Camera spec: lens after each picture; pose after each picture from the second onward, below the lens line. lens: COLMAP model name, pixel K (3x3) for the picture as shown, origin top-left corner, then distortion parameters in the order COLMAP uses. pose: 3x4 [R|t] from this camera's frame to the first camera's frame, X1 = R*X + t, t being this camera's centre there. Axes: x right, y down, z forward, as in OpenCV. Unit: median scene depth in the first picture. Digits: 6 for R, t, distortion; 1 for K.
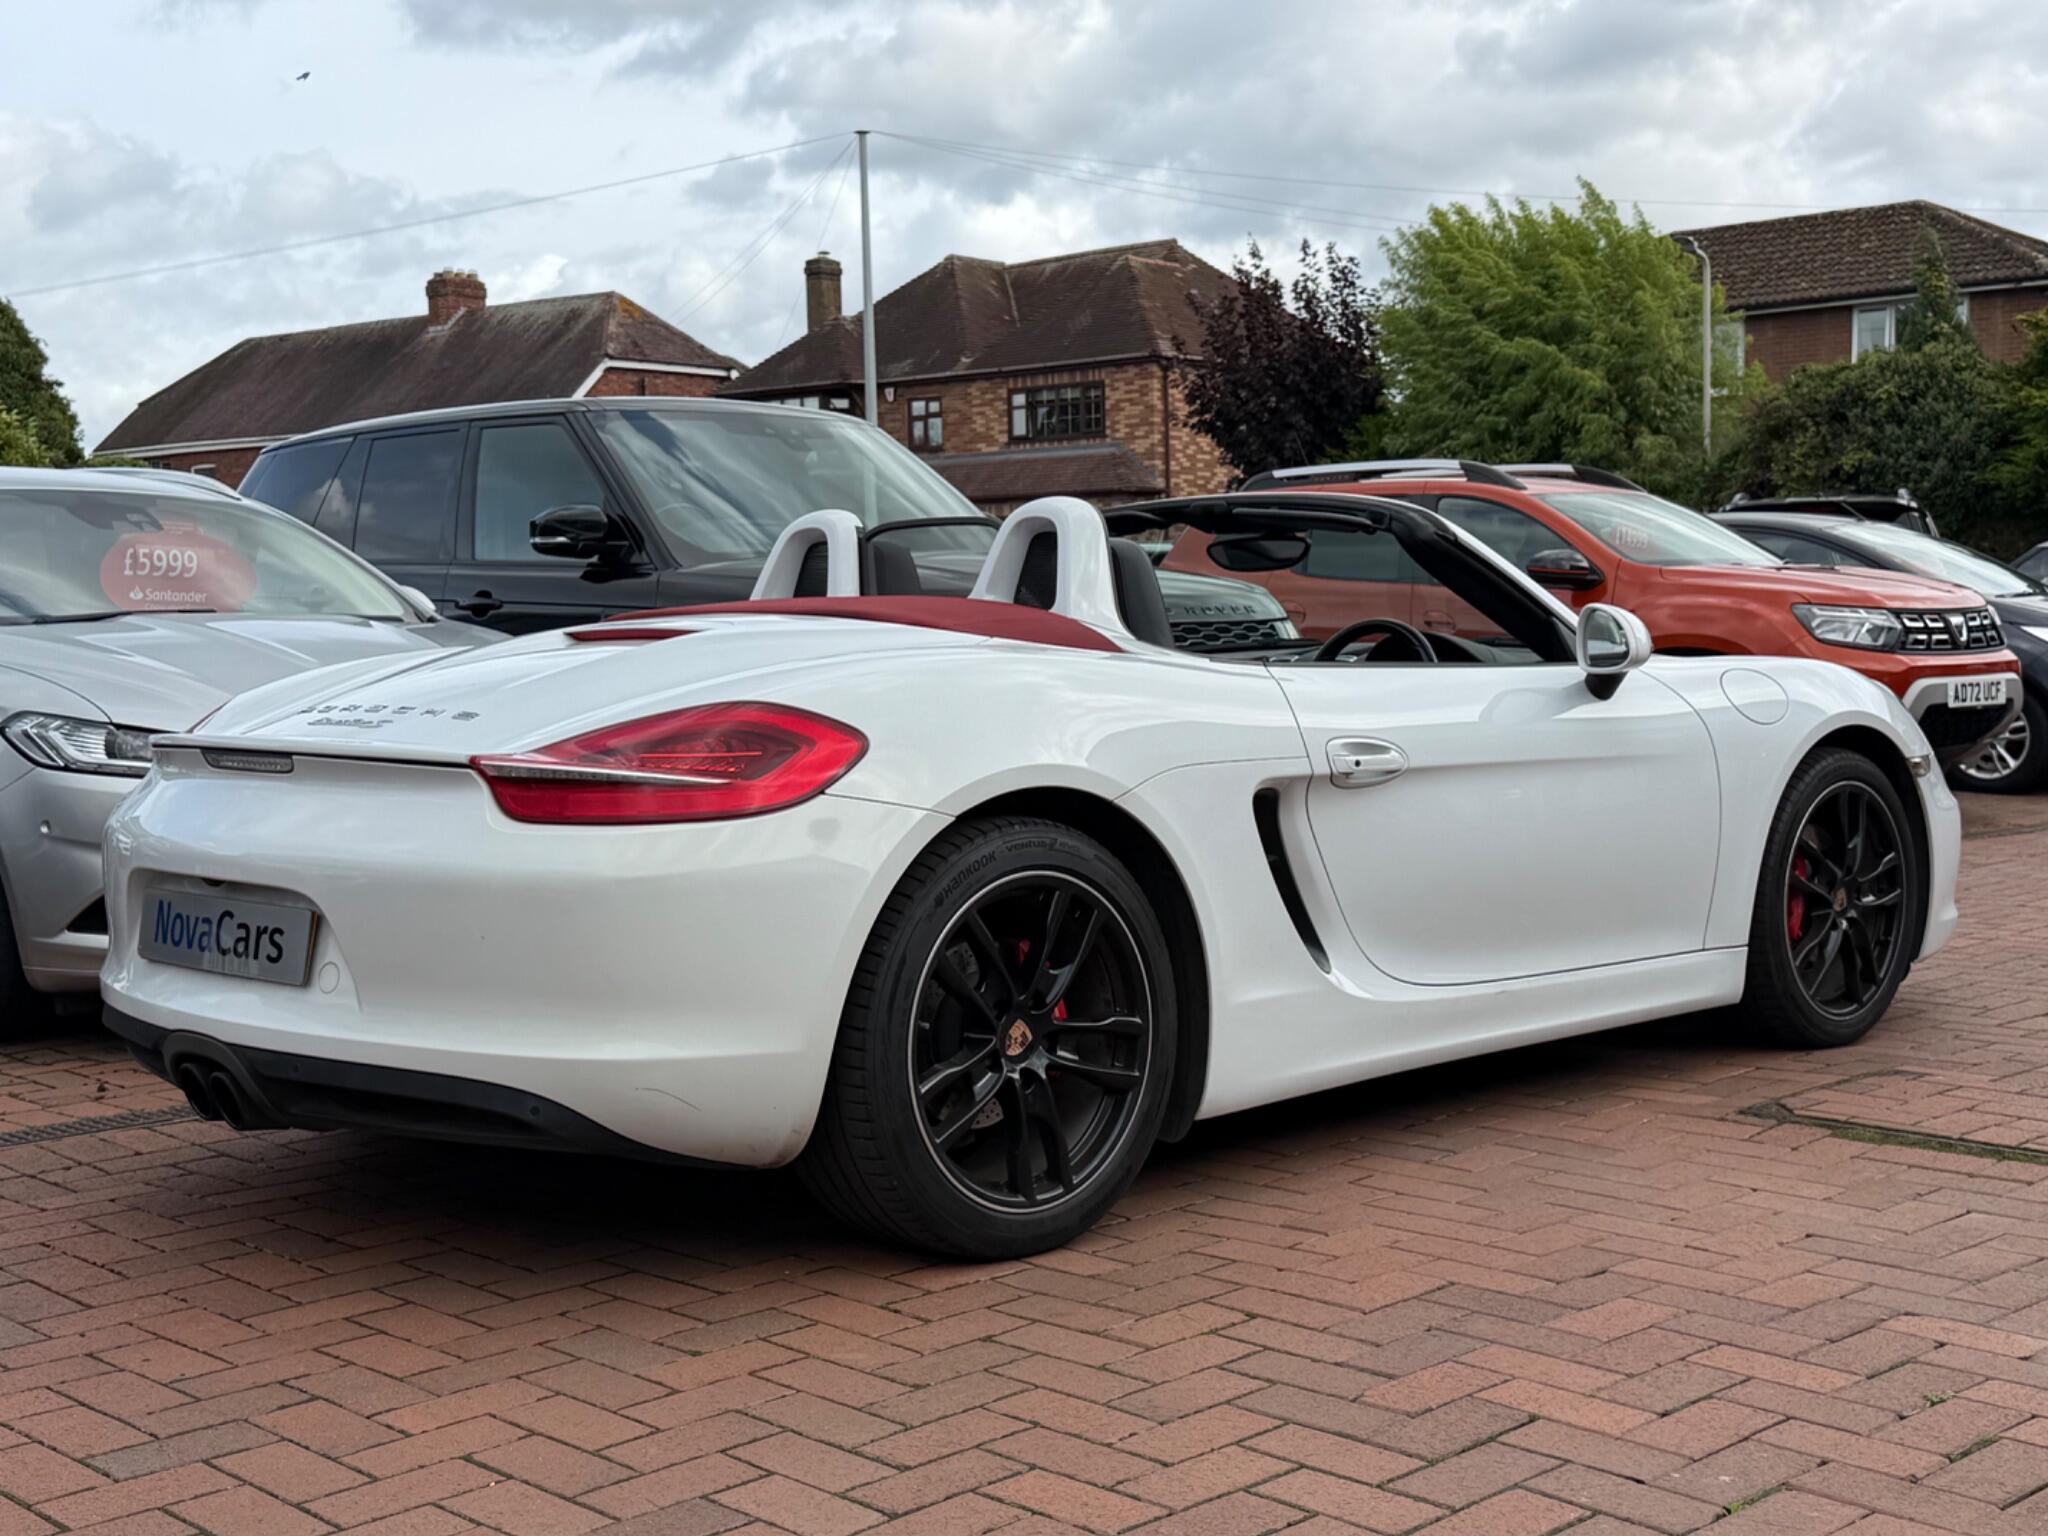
lens RADIAL K [[2562.1, 0, 1029.0], [0, 2562.1, 769.4], [0, 0, 1]] dist [0.185481, -0.391834]
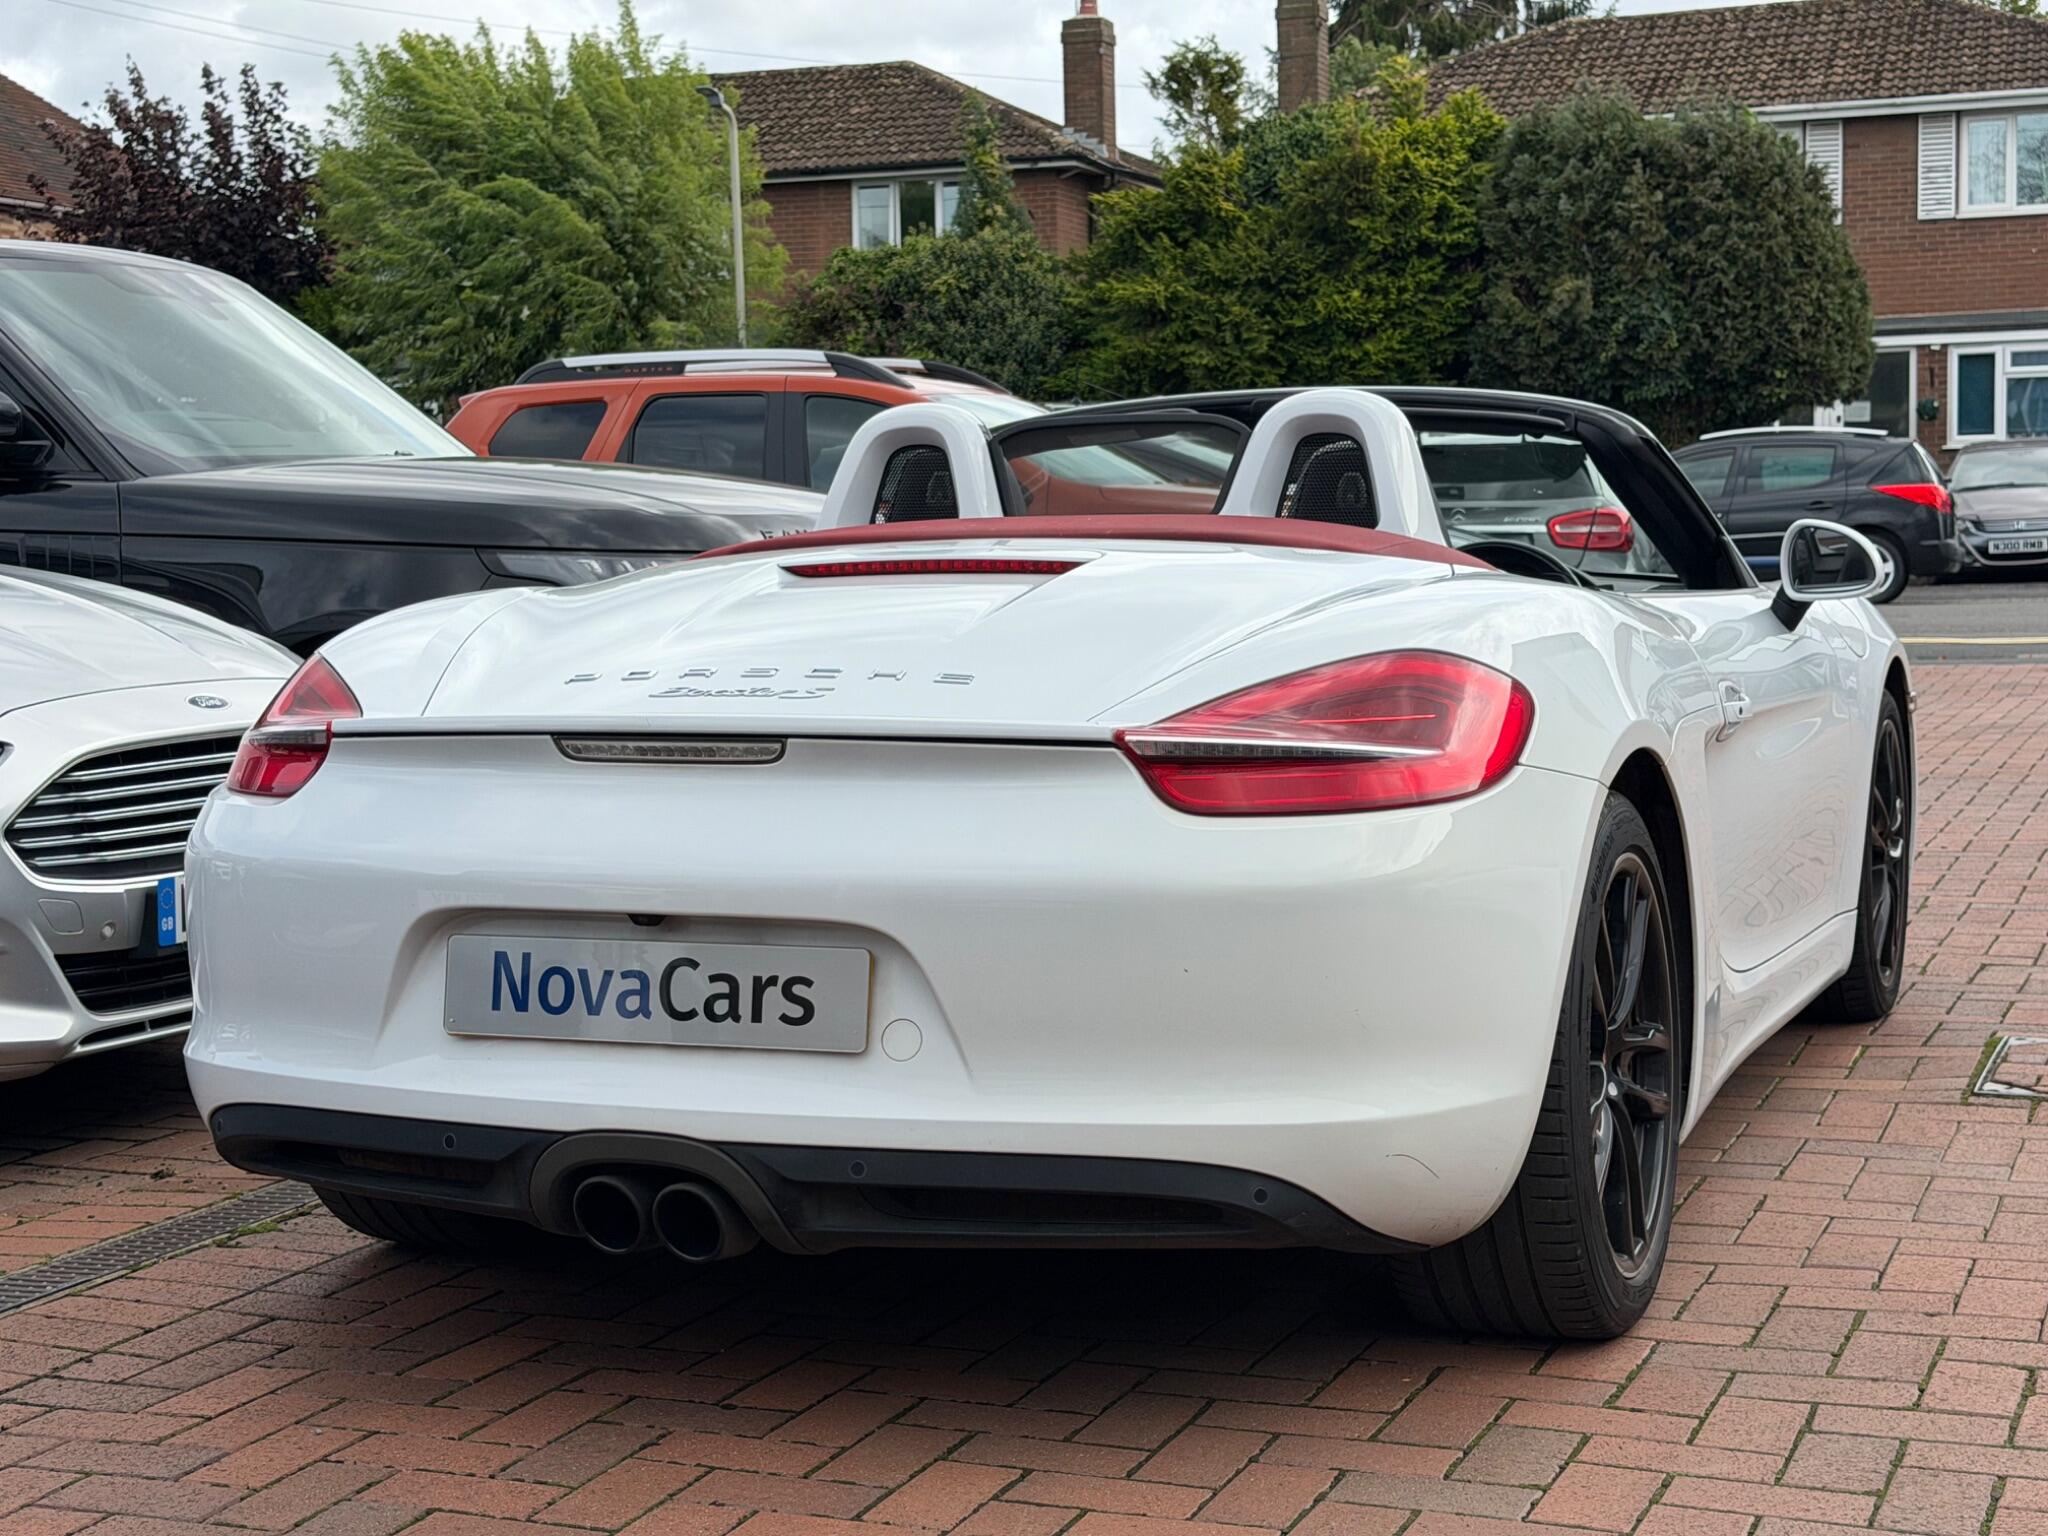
lens RADIAL K [[3171.5, 0, 1024.0], [0, 3171.5, 768.0], [0, 0, 1]] dist [0.139001, 0.019796]
pose [[0.915601, -0.035760, 0.400494, -0.294818], [0.031492, 0.999355, 0.017235, -0.005200], [-0.400852, -0.003168, 0.916137, 0.082885]]
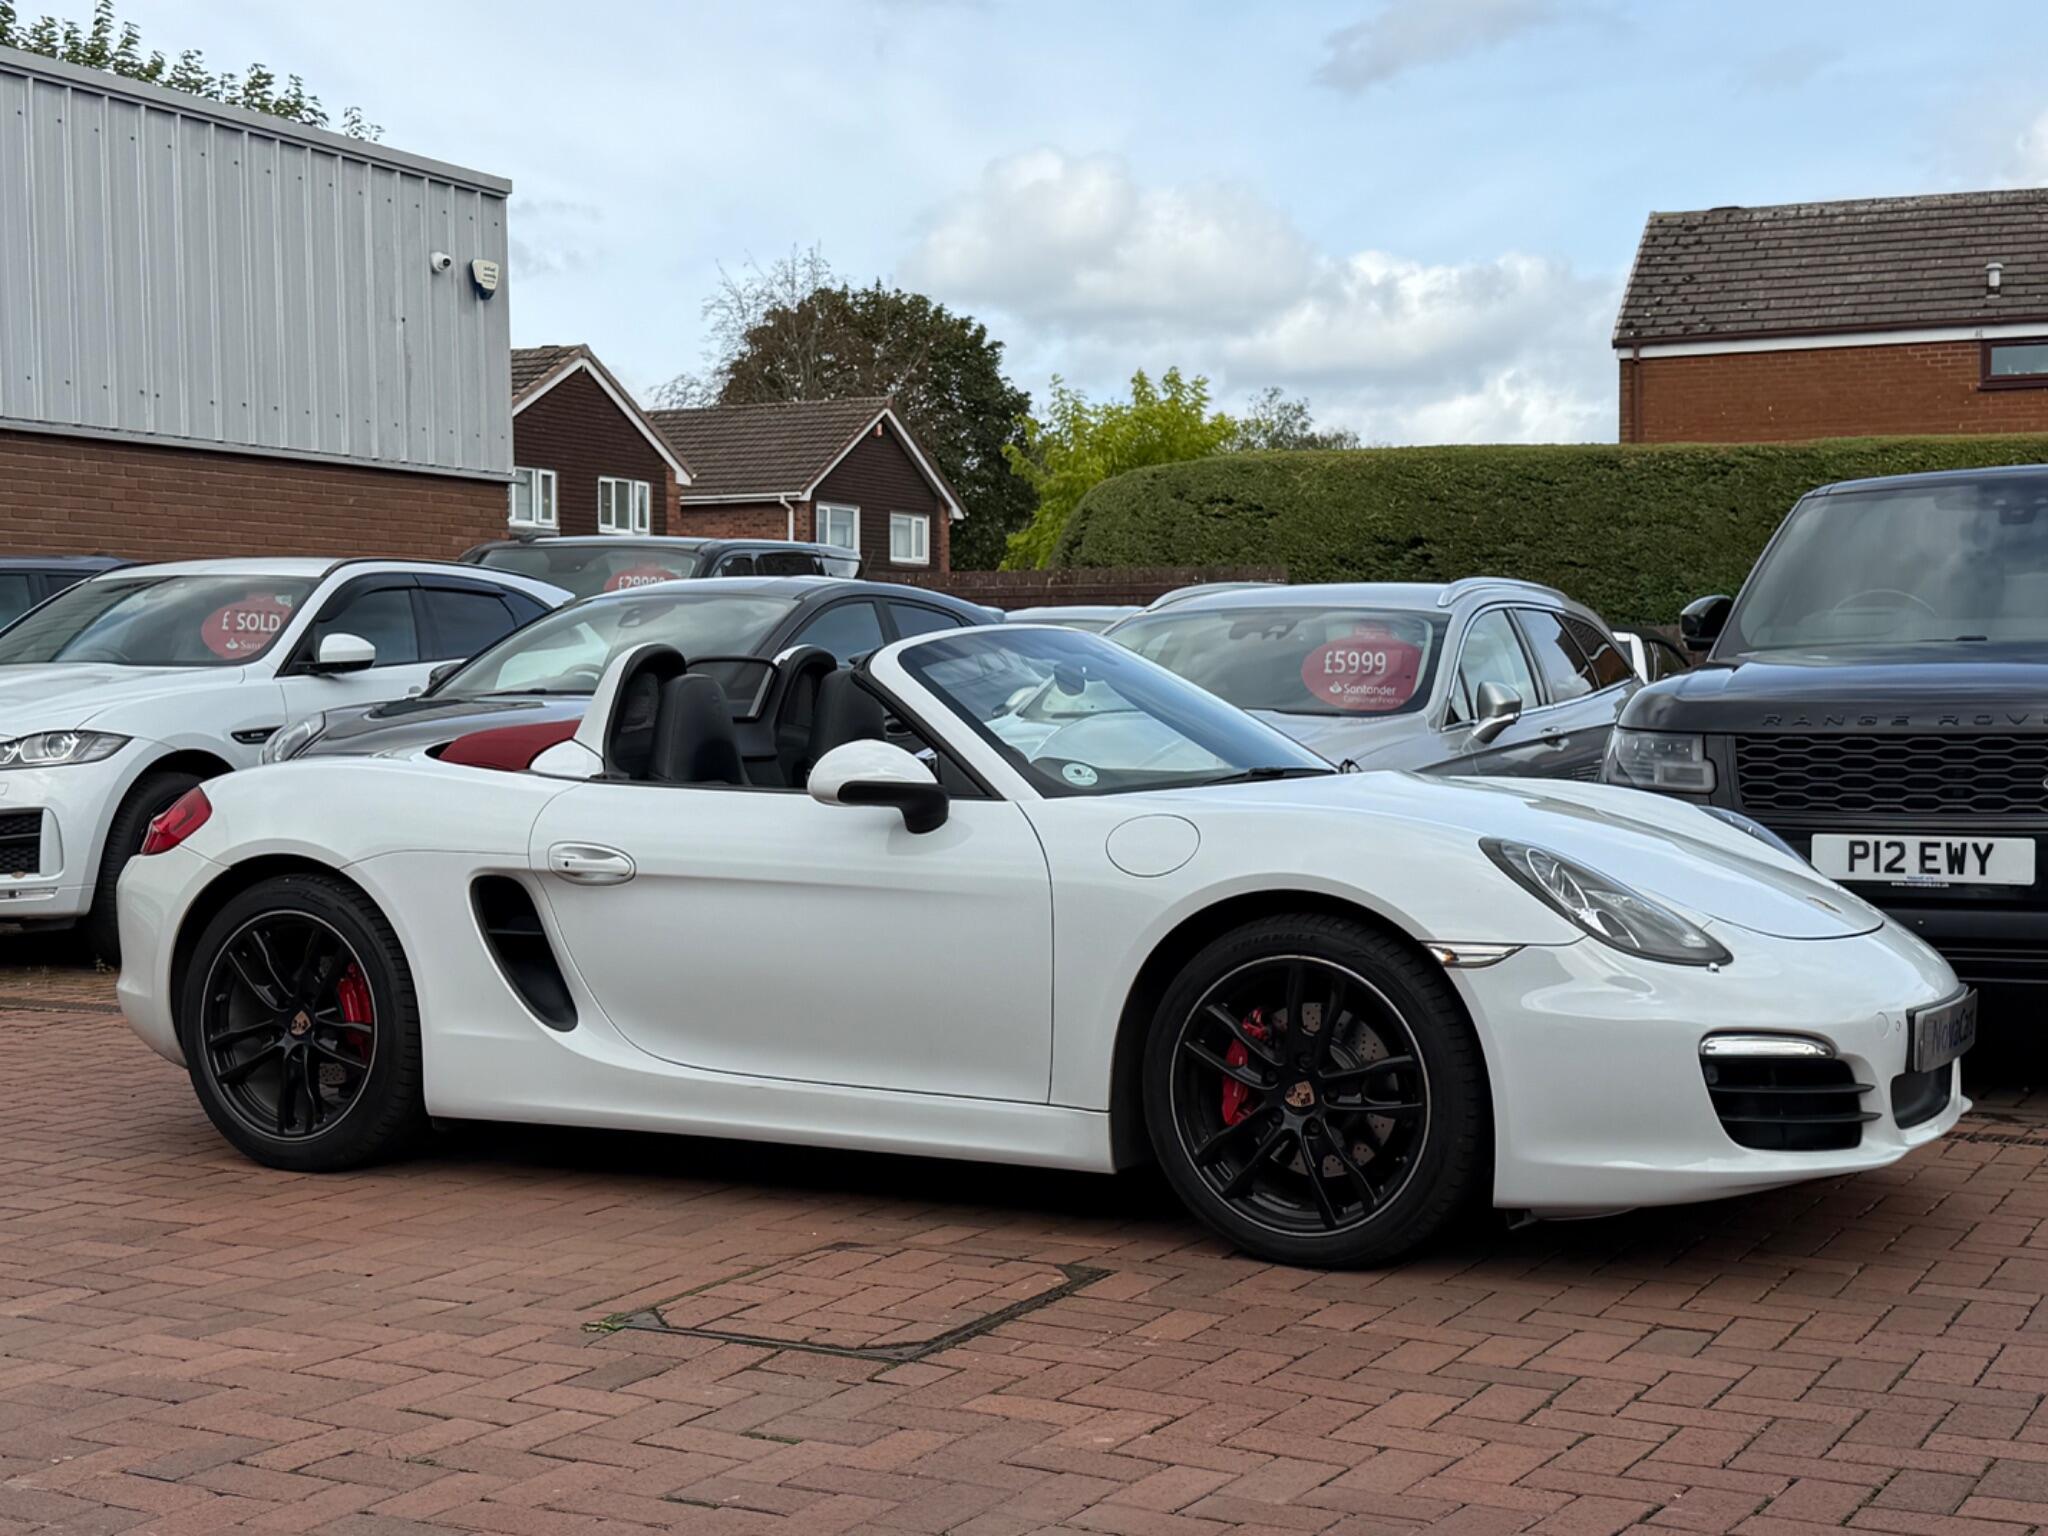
lens RADIAL K [[2755.8, 0, 1024.0], [0, 2755.8, 768.0], [0, 0, 1]] dist [0.176094, -0.316587]
pose [[0.298615, 0.043426, -0.953385, 0.856718], [-0.057583, 0.997964, 0.027421, -0.057301], [0.952635, 0.046710, 0.300508, 0.473728]]
